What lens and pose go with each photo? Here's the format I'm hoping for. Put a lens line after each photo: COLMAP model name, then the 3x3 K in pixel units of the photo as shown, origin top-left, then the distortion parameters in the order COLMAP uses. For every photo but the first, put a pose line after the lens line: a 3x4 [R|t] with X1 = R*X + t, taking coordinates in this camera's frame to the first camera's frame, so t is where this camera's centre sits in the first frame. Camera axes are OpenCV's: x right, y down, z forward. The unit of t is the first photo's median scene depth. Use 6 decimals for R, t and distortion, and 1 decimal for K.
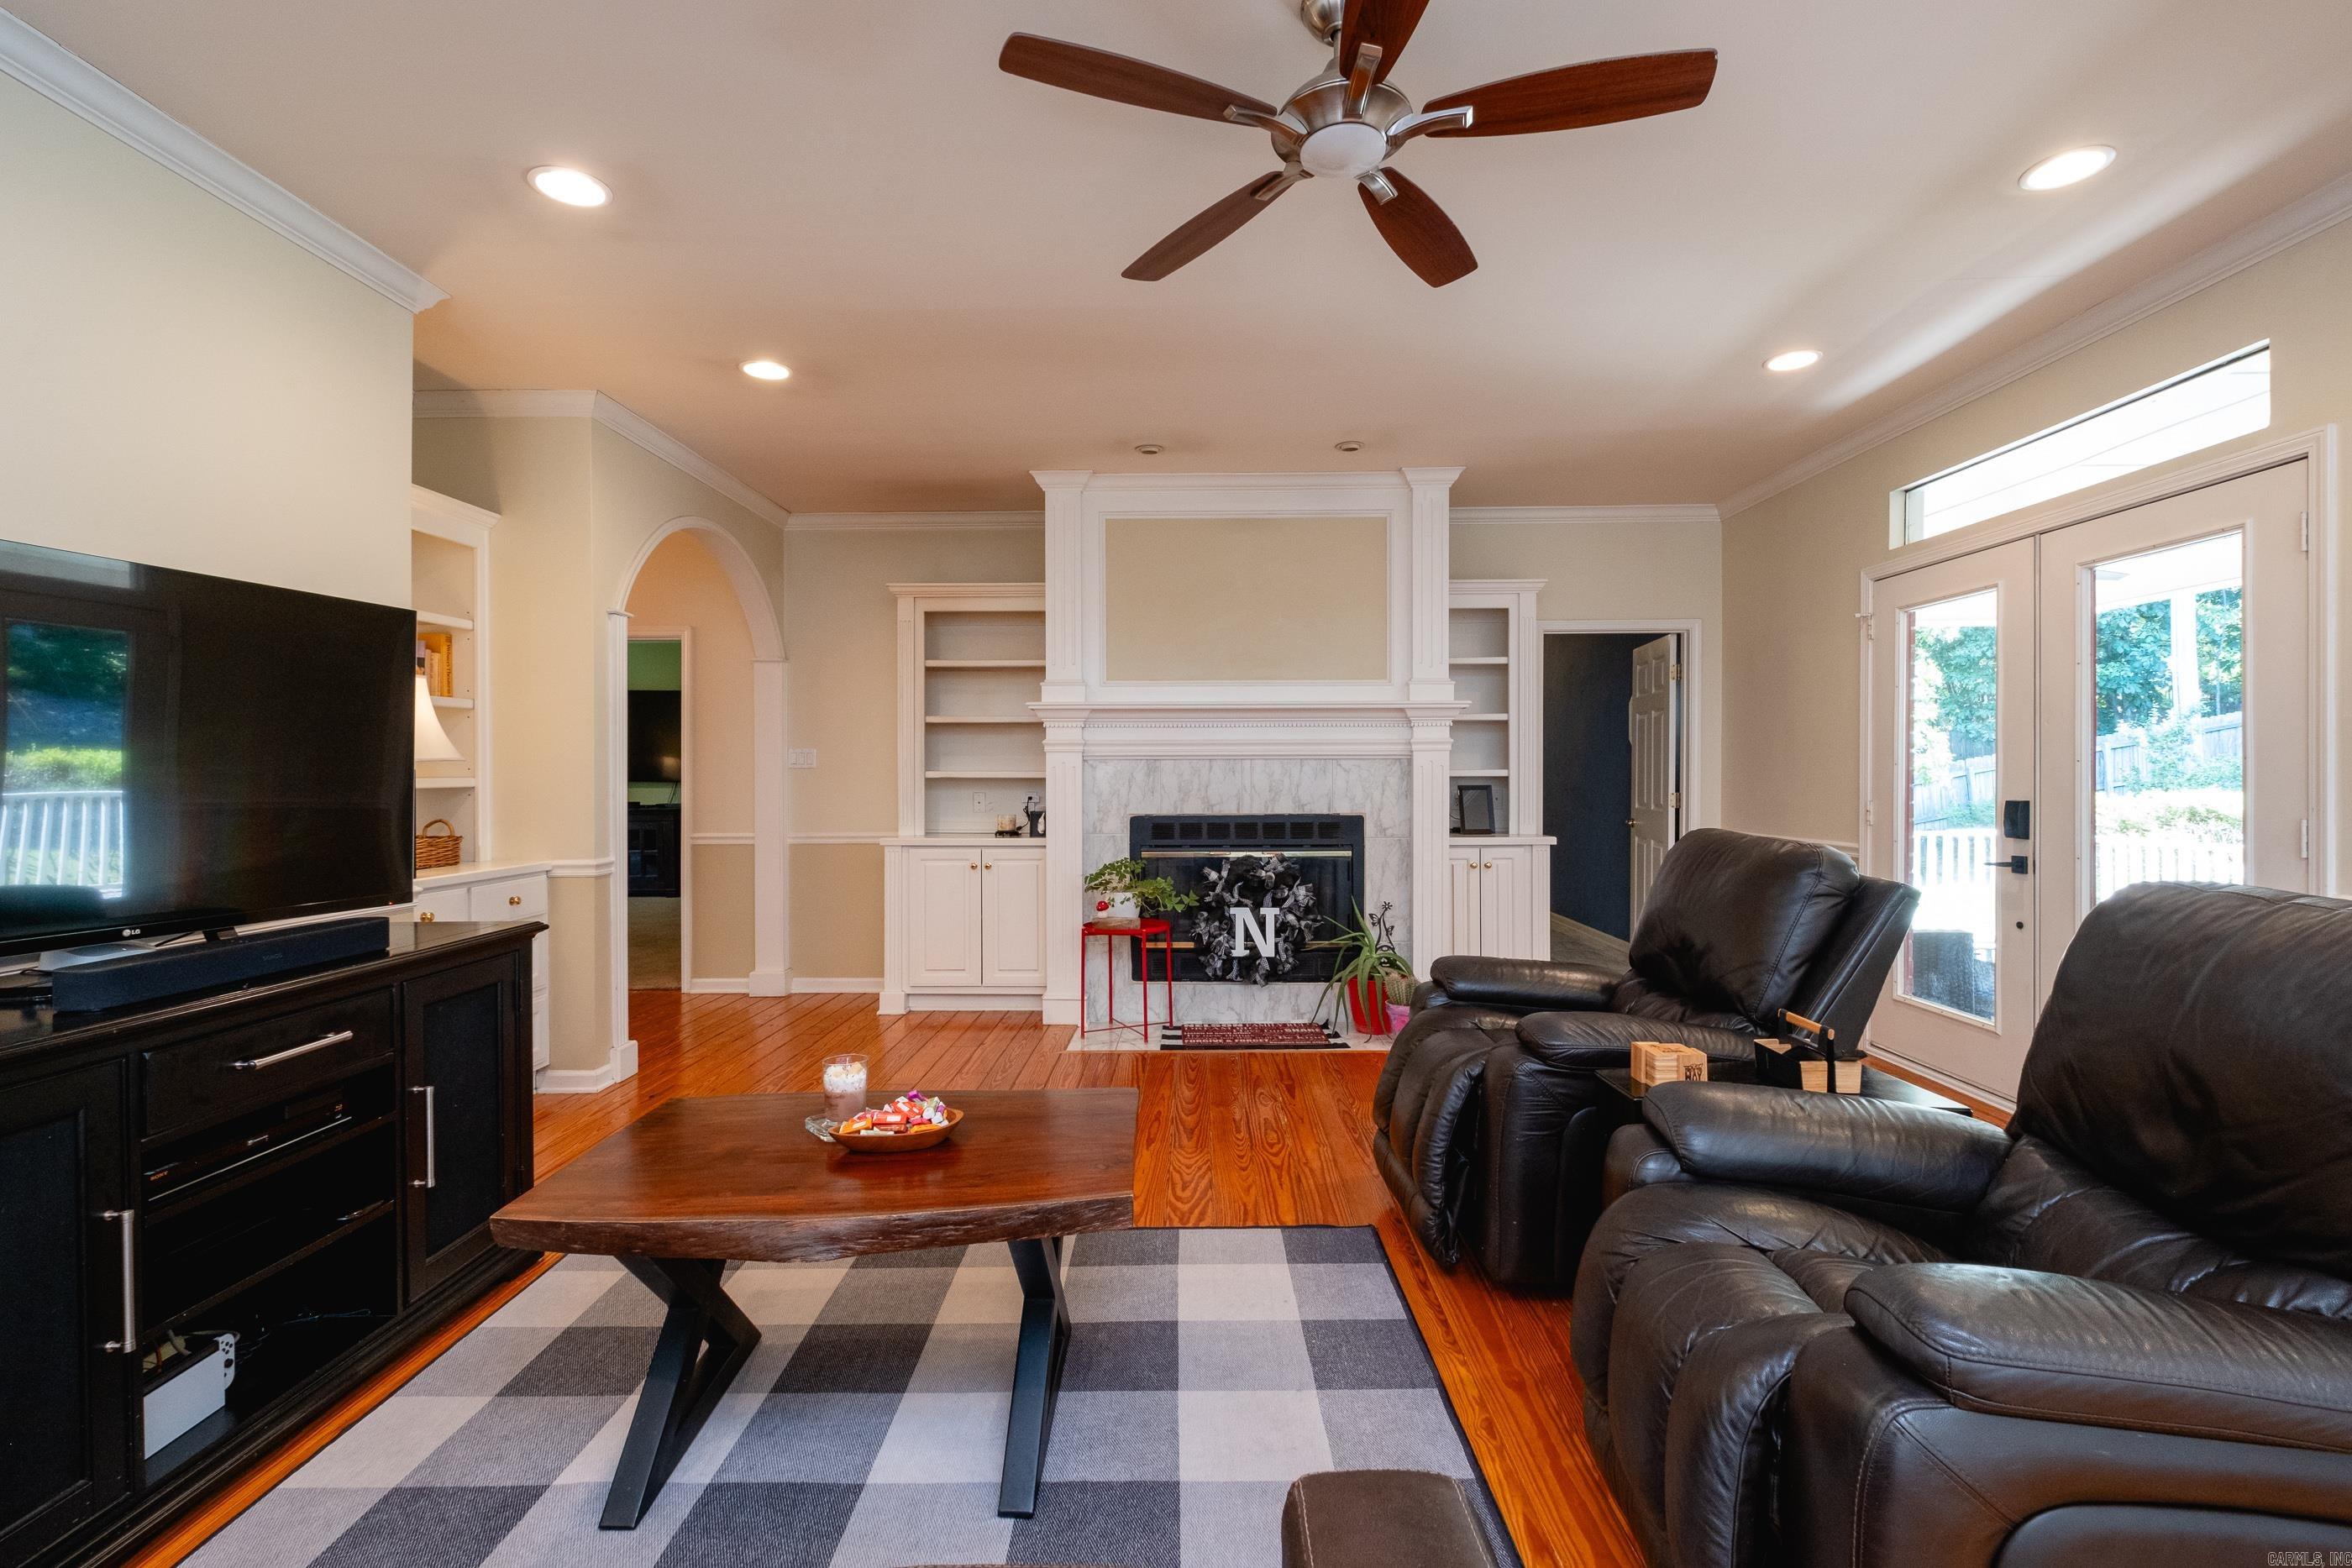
lens RADIAL K [[1063.1, 0, 1190.3], [0, 1063.1, 779.4], [0, 0, 1]] dist [-0.000120, -0.000452]
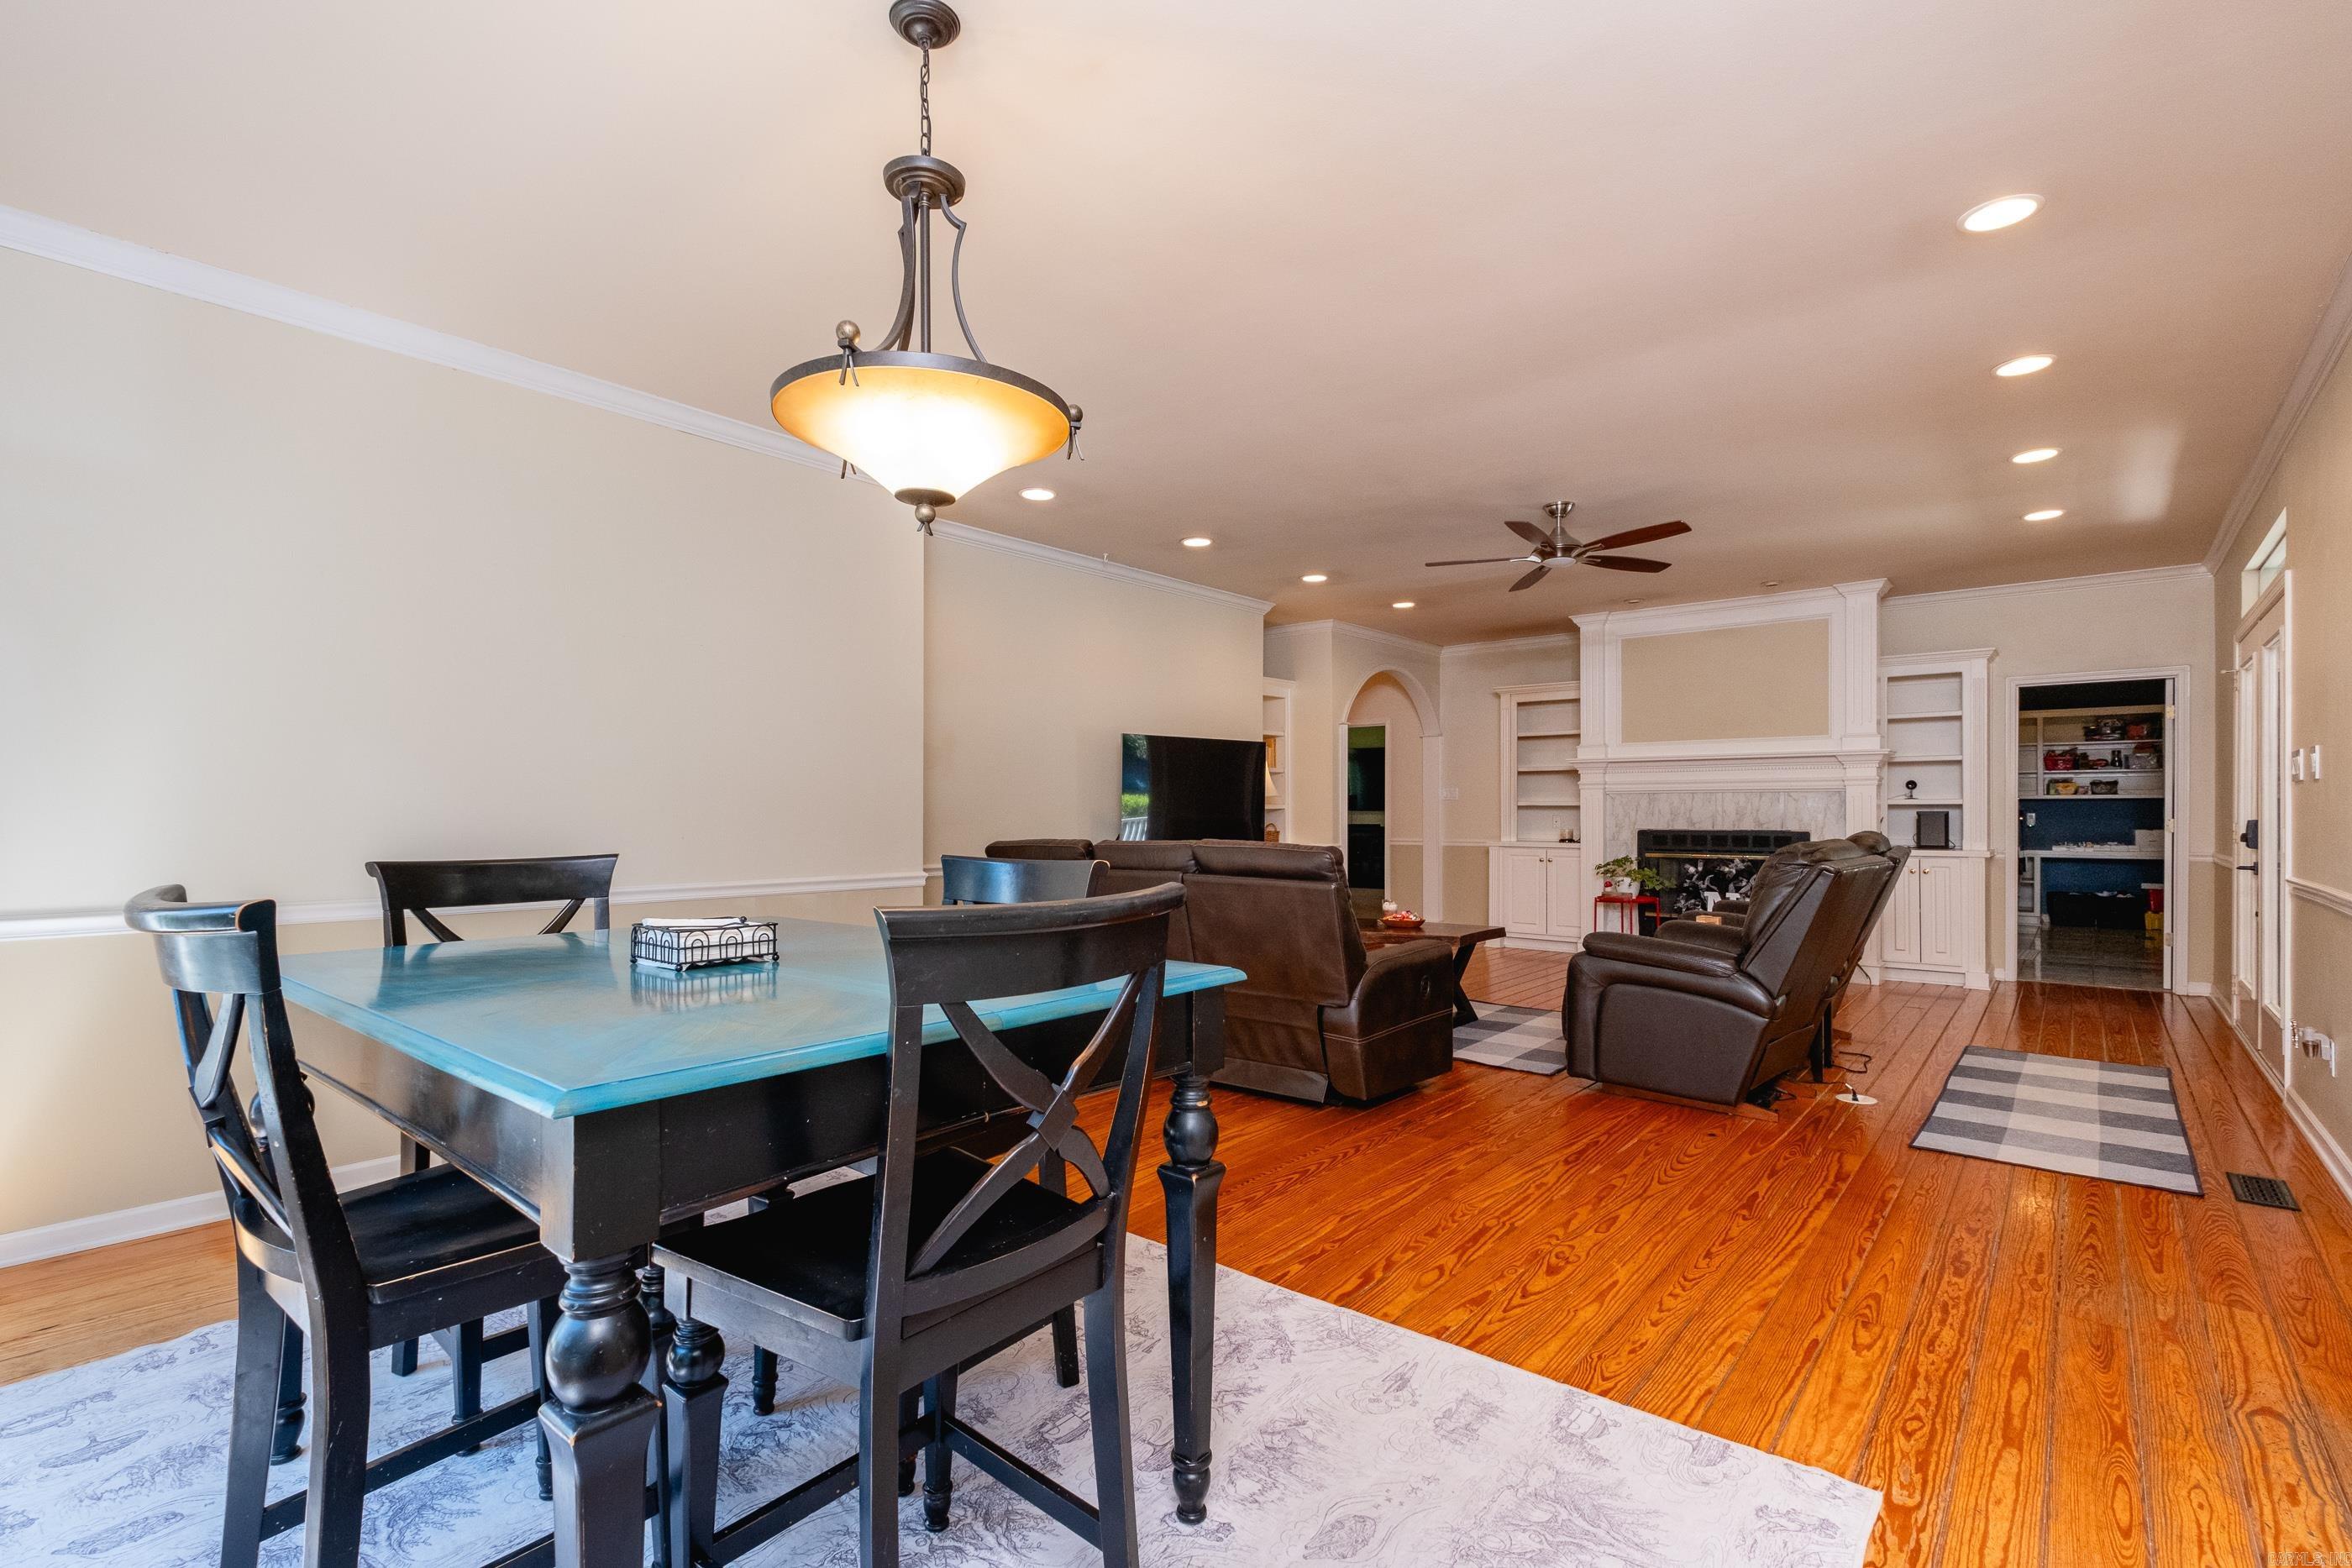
lens RADIAL K [[1094.5, 0, 1172.9], [0, 1094.5, 811.2], [0, 0, 1]] dist [-0.000723, -0.000289]
pose [[0.769864, 0.003759, -0.638197, 0.444240], [-0.005452, 0.999985, -0.000687, 0.012555], [0.638185, 0.004008, 0.769873, -0.663879]]
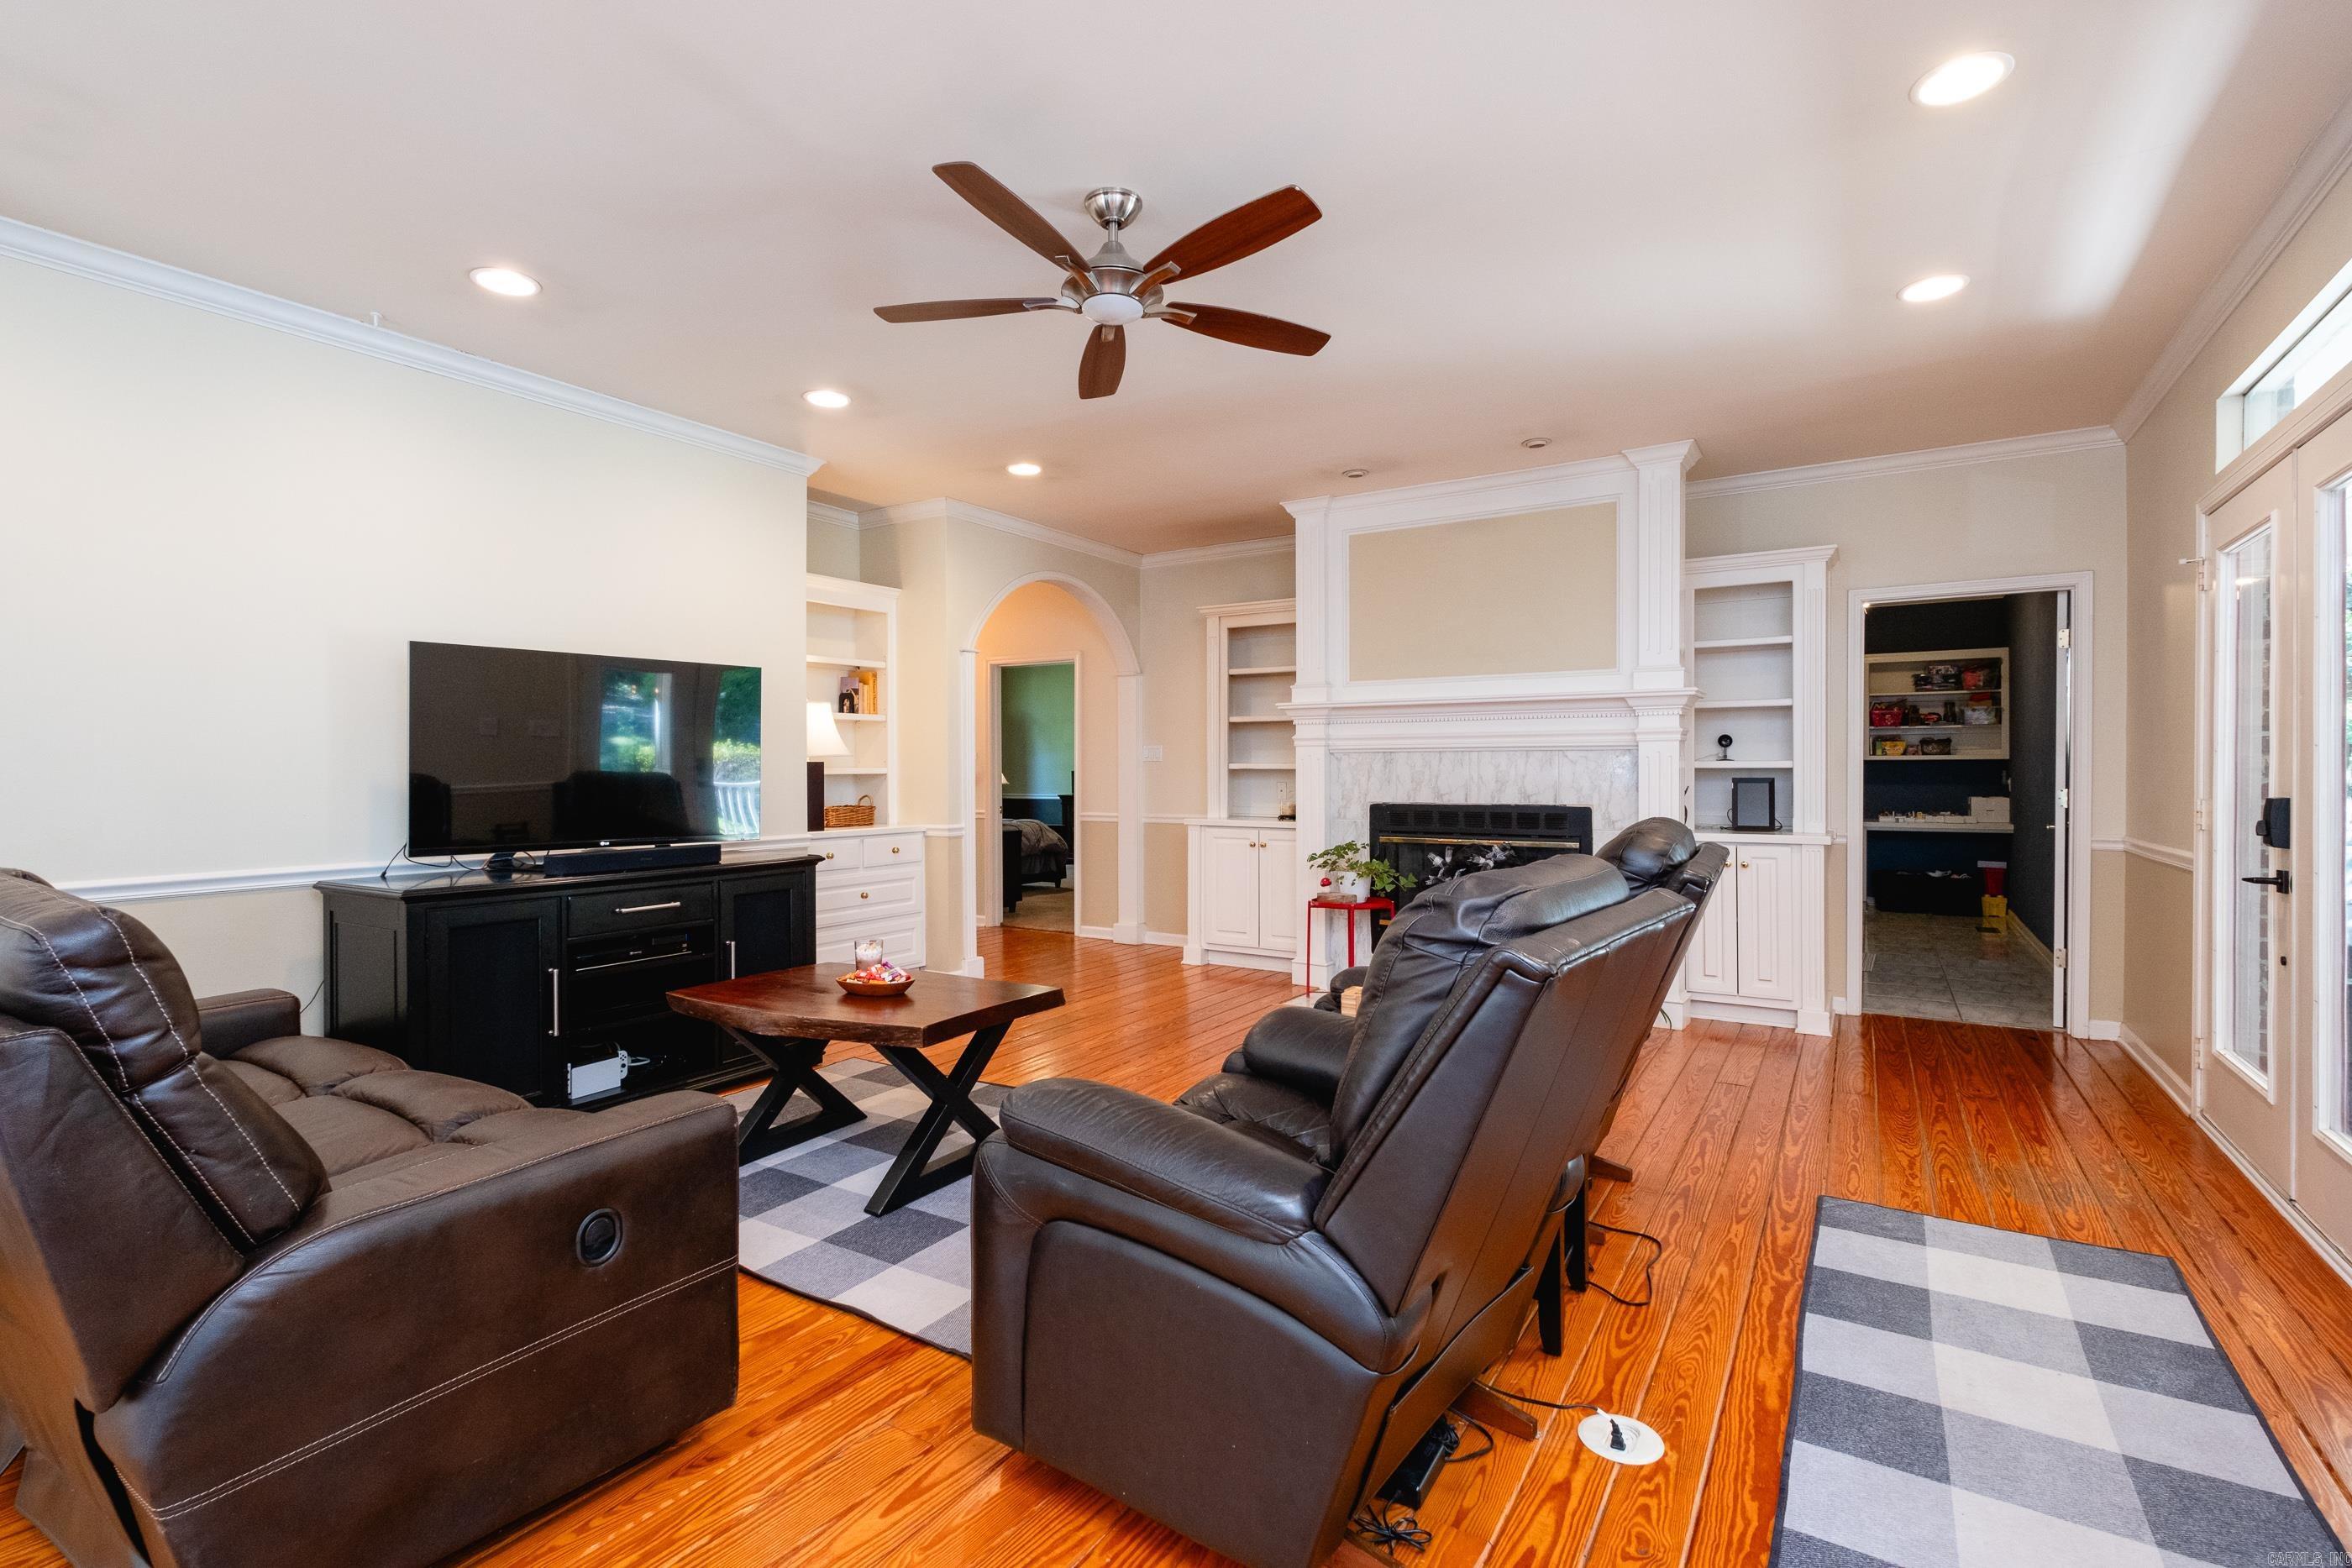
lens RADIAL K [[1089.0, 0, 1184.3], [0, 1089.0, 777.7], [0, 0, 1]] dist [0.000507, -0.000387]
pose [[0.849936, 0.004959, -0.526863, 0.378522], [-0.003296, 0.999986, 0.004095, 0.003680], [0.526876, -0.001744, 0.849941, -0.058526]]
